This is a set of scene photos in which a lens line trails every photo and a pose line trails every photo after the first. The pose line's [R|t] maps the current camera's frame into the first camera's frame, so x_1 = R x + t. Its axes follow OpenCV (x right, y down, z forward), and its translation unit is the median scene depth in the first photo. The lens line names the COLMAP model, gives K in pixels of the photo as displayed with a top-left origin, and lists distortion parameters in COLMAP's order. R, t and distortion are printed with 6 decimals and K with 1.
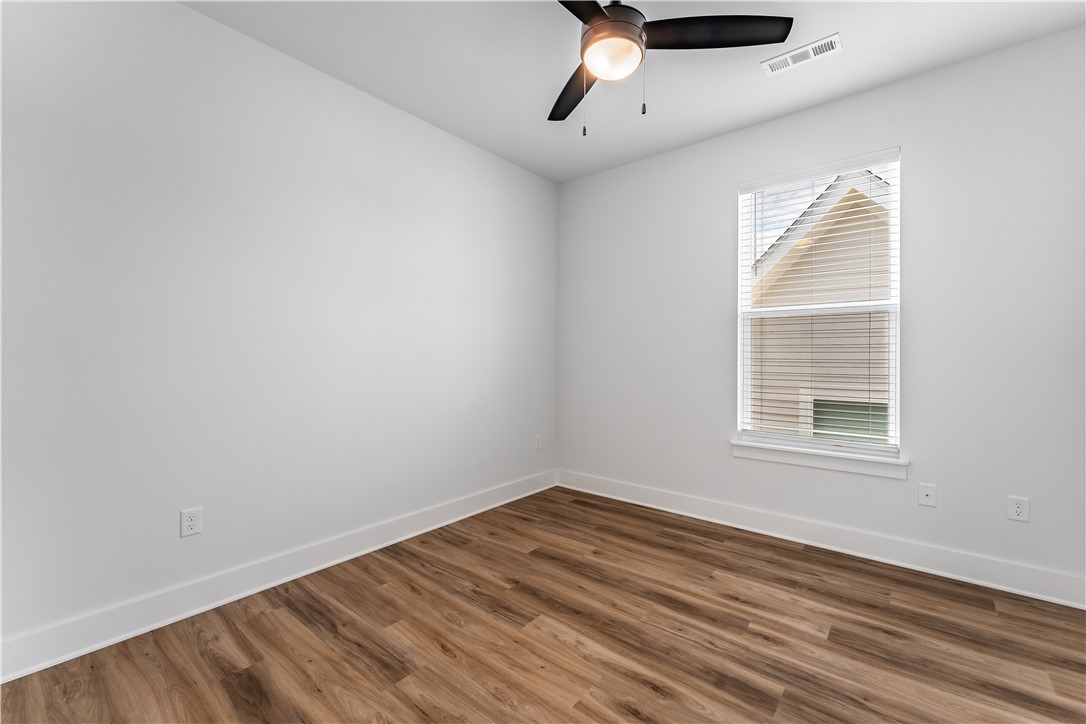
lens RADIAL K [[449.5, 0, 545.1], [0, 449.5, 355.4], [0, 0, 1]] dist [0.002612, -0.000110]
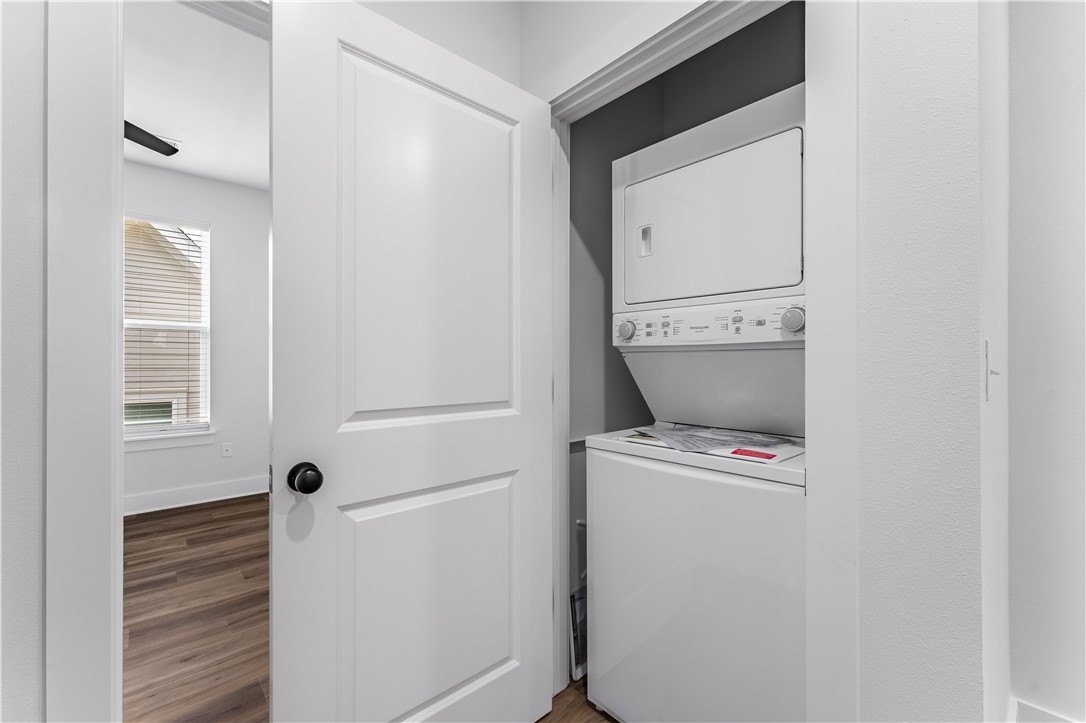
lens RADIAL K [[449.5, 0, 545.1], [0, 449.5, 354.9], [0, 0, 1]] dist [0.002612, -0.000110]
pose [[0.150427, 0.008890, 0.988581, -0.729319], [0.003389, 0.999949, -0.009508, -0.006972], [-0.988615, 0.004781, 0.150389, -0.456637]]
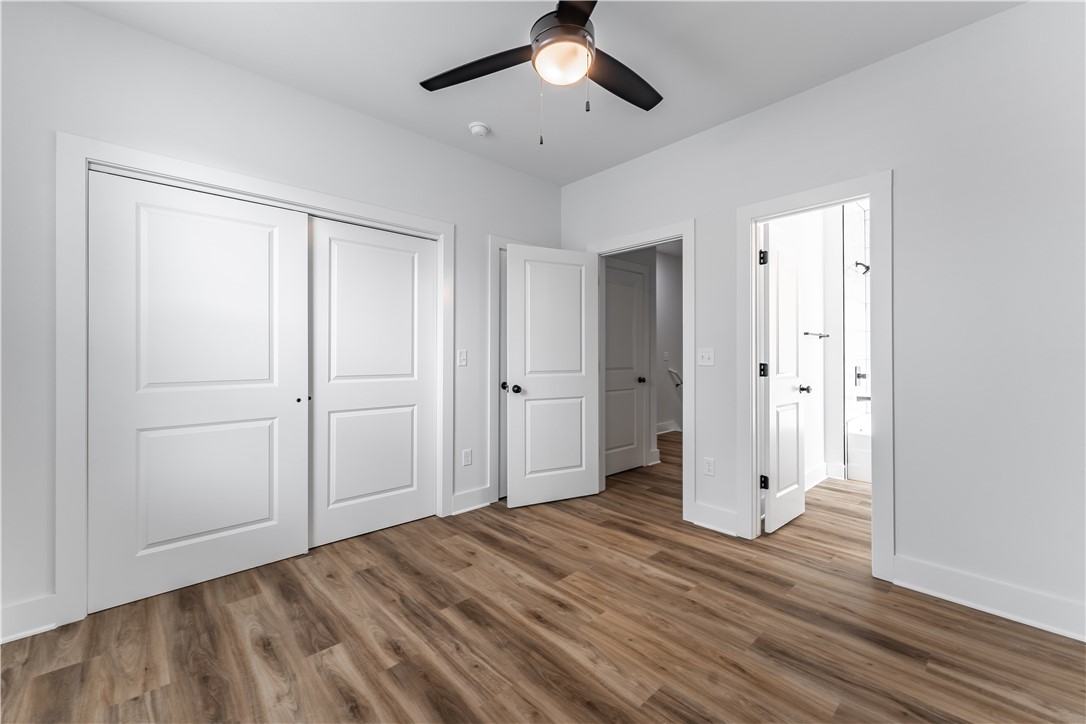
lens RADIAL K [[449.5, 0, 545.1], [0, 449.5, 355.4], [0, 0, 1]] dist [0.002612, -0.000110]
pose [[-0.992106, -0.003028, 0.125369, 0.060299], [-0.003041, 0.999995, 0.000089, 0.000578], [-0.125369, -0.000293, -0.992110, 1.925901]]
